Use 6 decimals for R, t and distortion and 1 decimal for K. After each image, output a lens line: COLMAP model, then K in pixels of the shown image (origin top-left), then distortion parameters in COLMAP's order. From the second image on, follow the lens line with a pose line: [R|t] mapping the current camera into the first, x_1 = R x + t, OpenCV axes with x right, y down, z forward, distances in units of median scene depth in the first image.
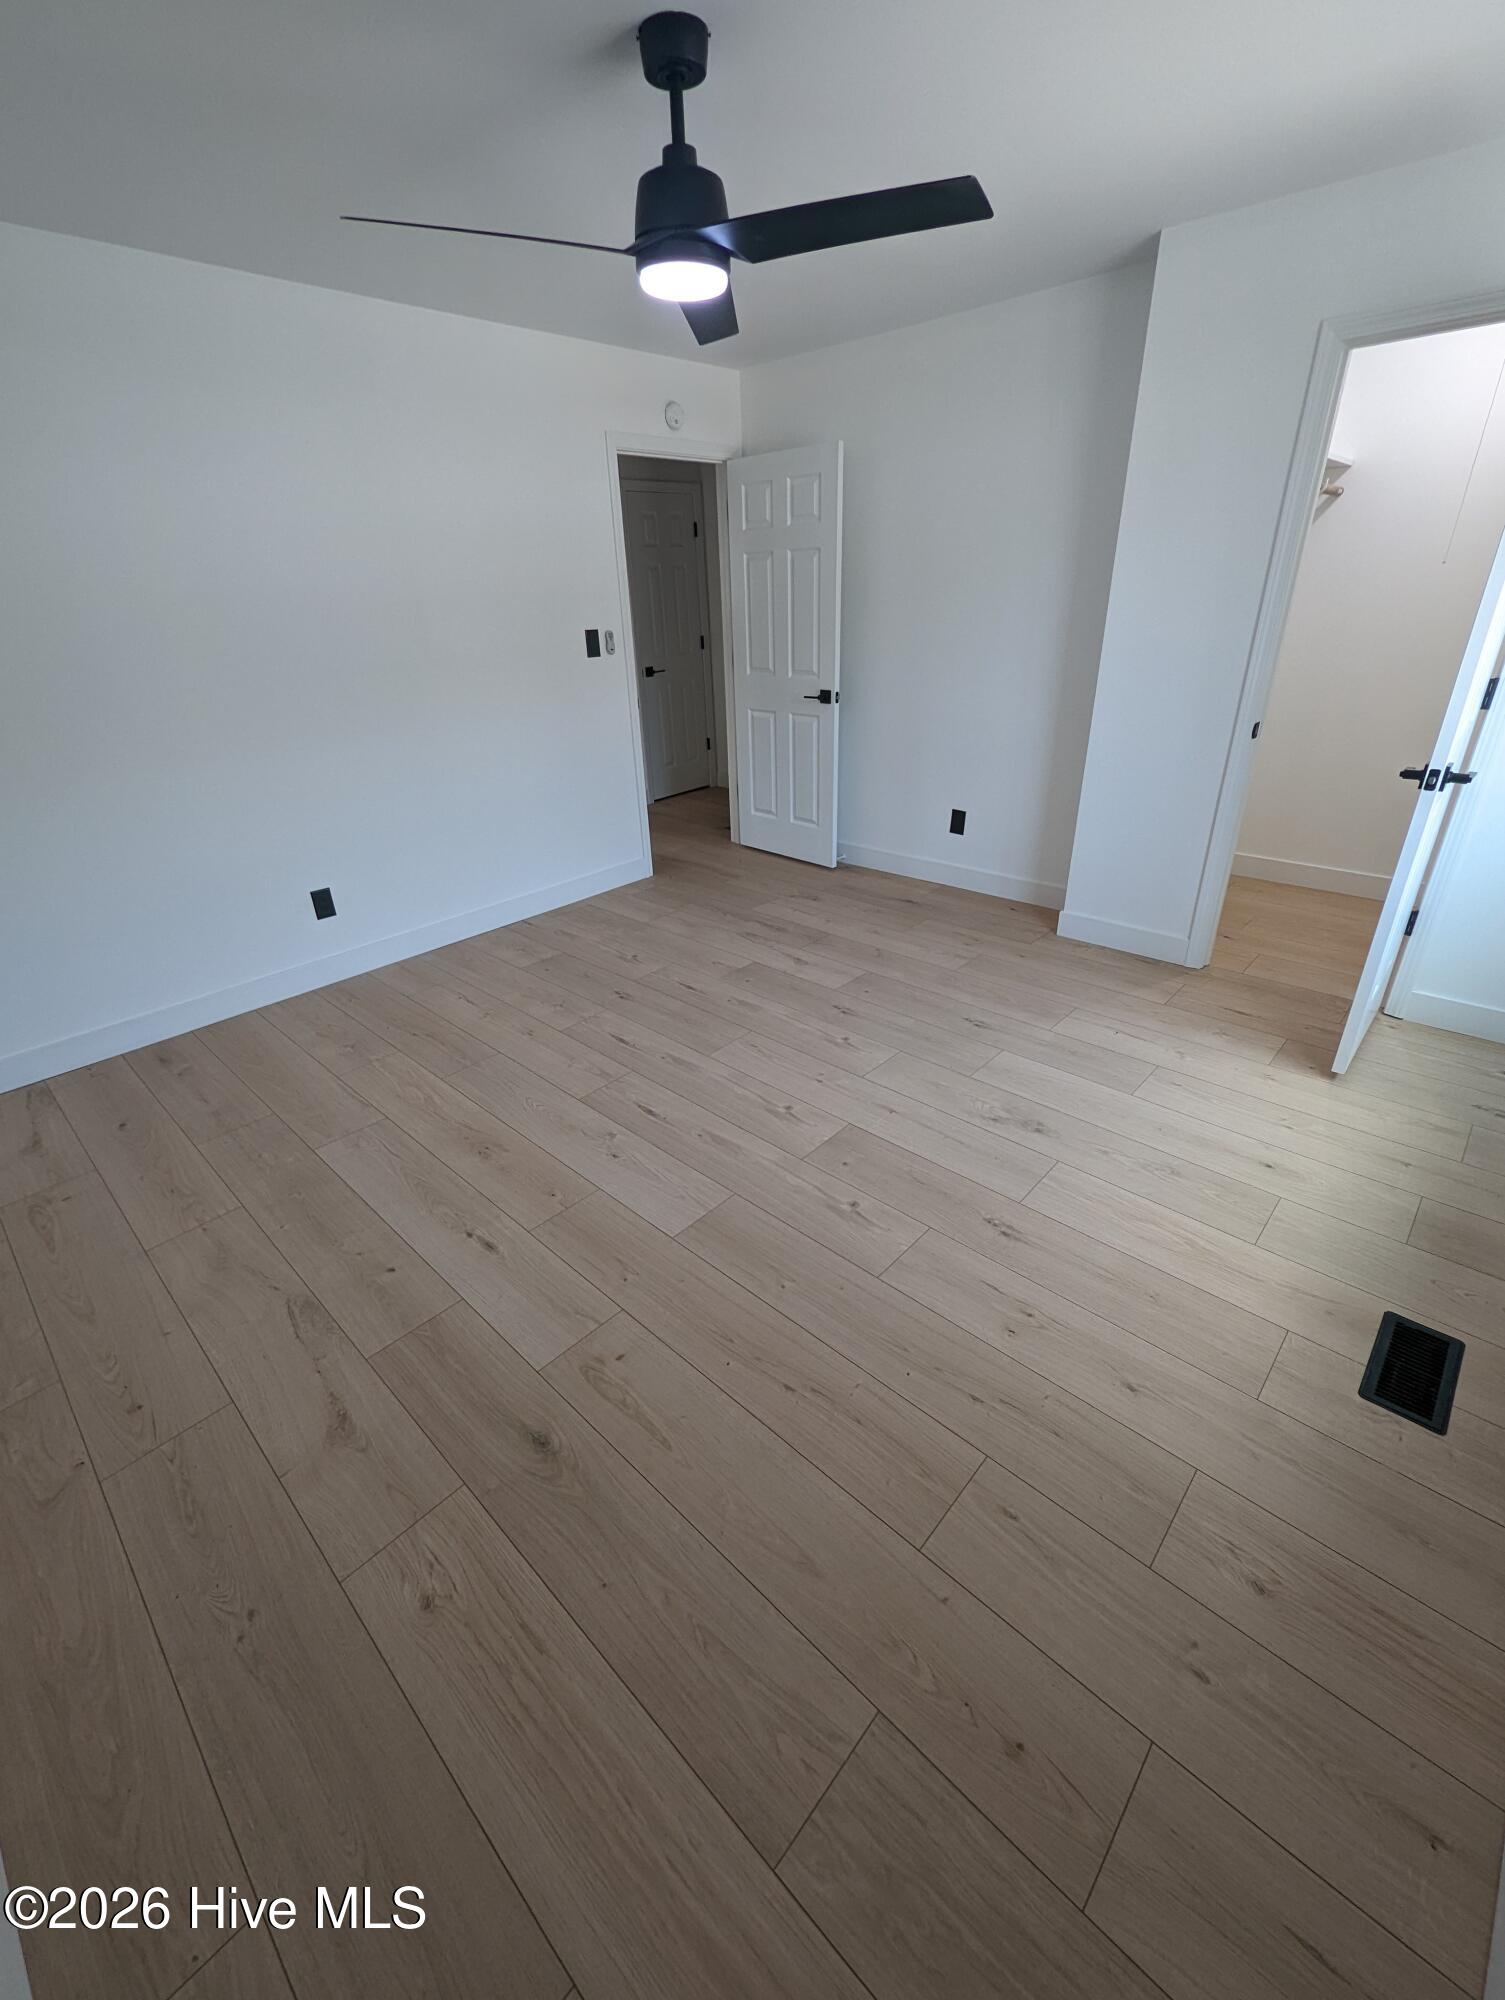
lens RADIAL K [[826.9, 0, 755.0], [0, 826.9, 998.3], [0, 0, 1]] dist [-0.000854, -0.000597]
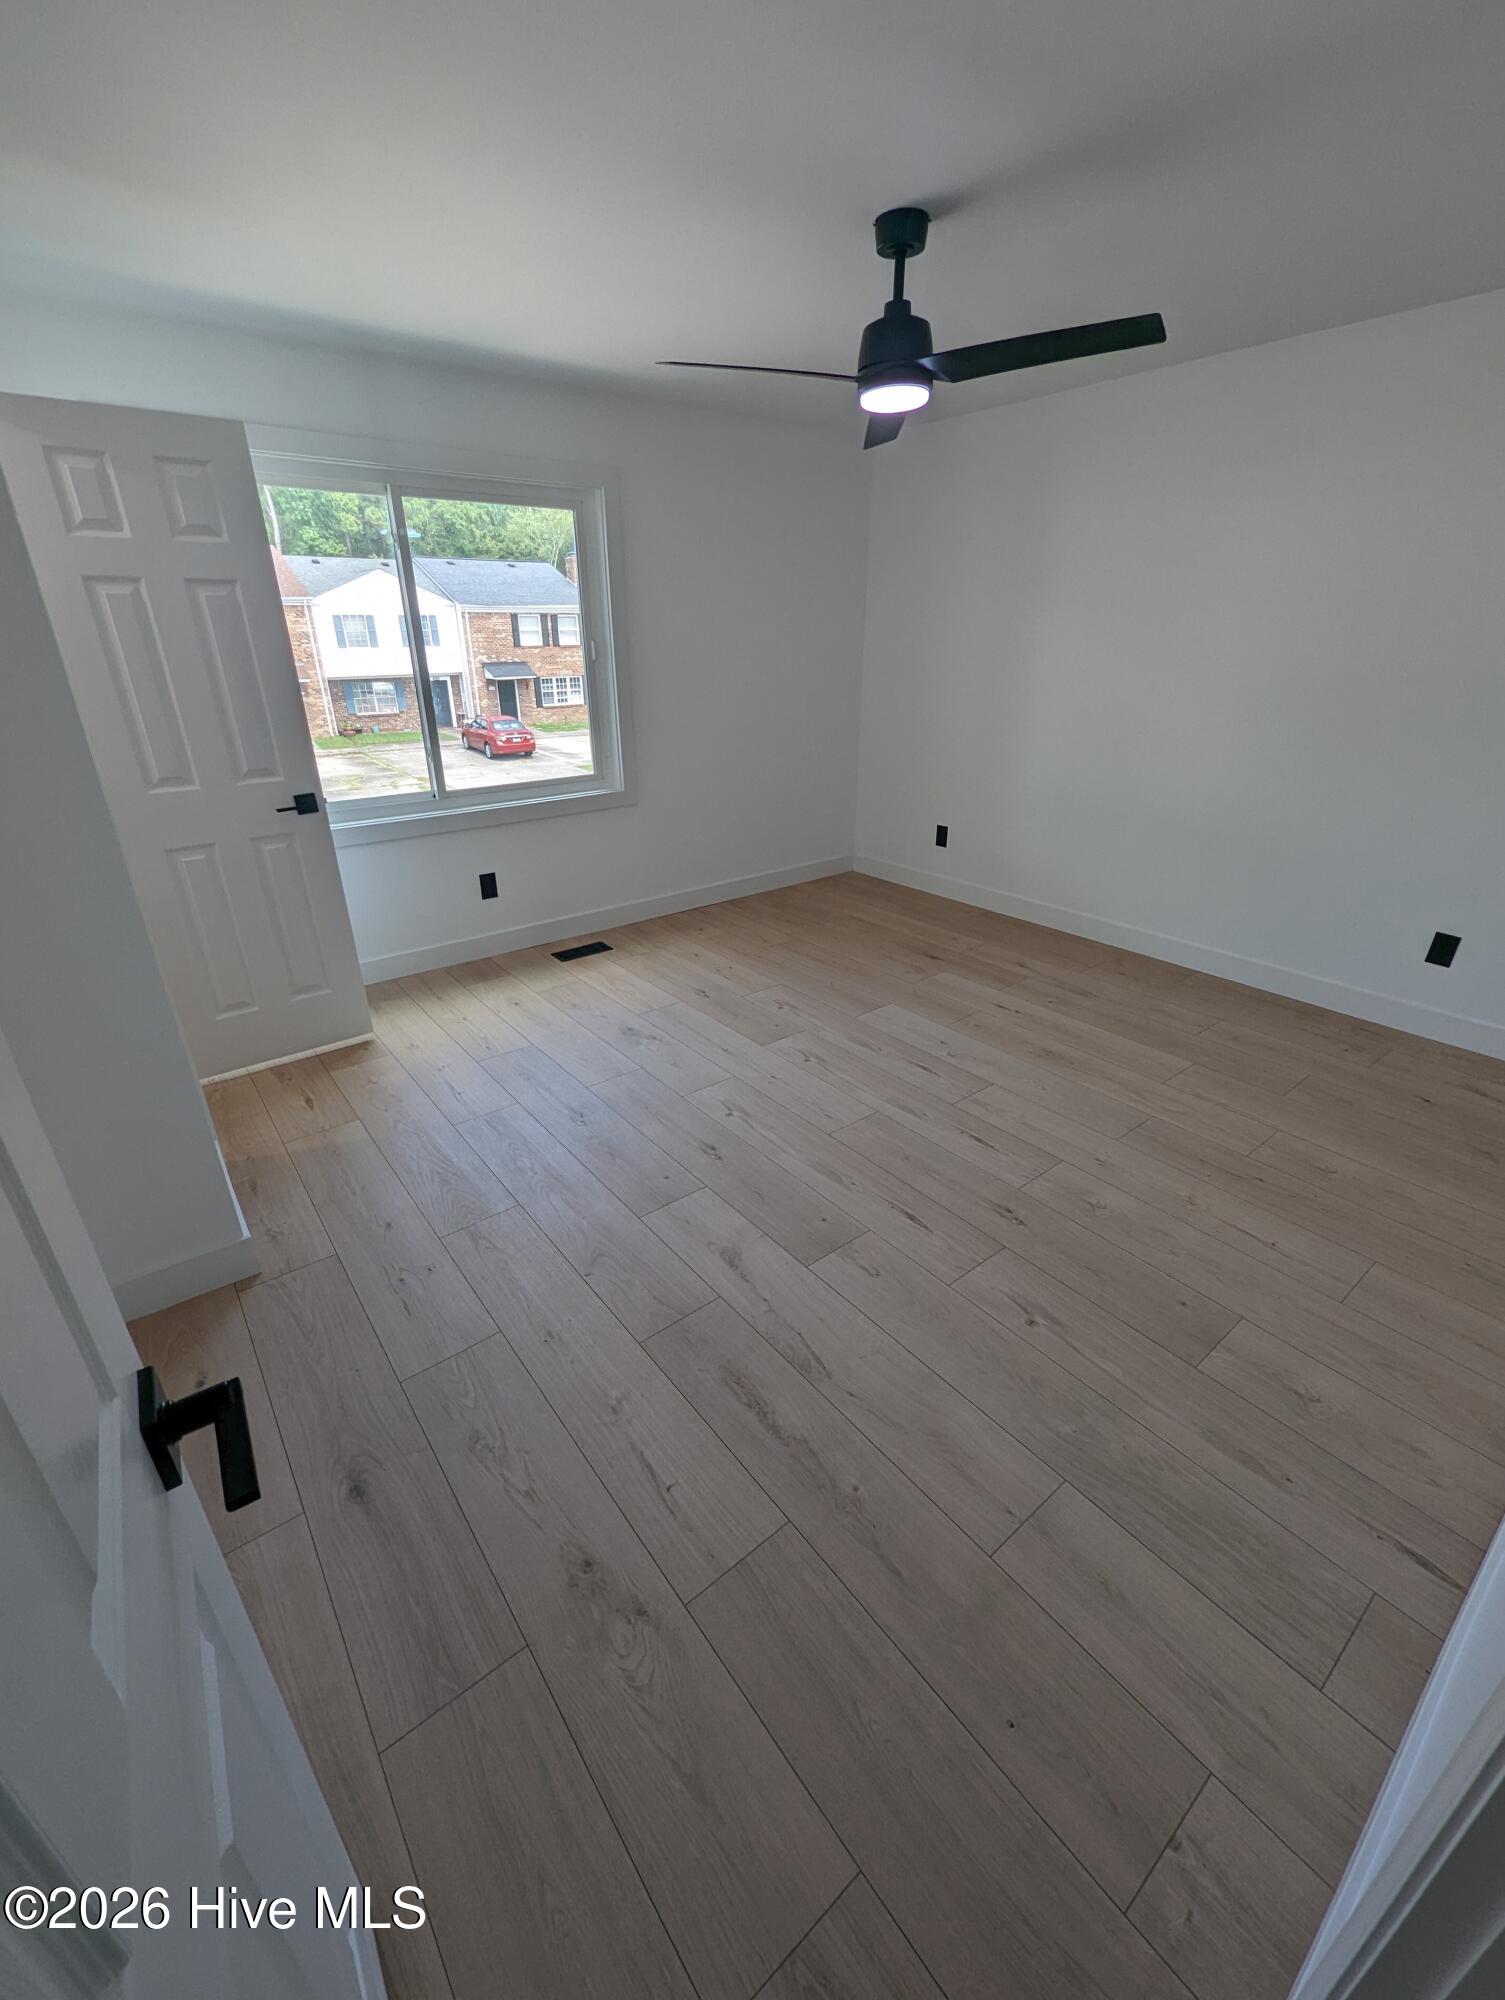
lens RADIAL K [[826.9, 0, 754.0], [0, 826.9, 1006.2], [0, 0, 1]] dist [-0.000854, -0.000597]
pose [[-0.987413, -0.025972, 0.156018, -0.067288], [0.105282, 0.628208, 0.770890, -0.825730], [-0.118033, 0.777612, -0.617566, 1.638845]]
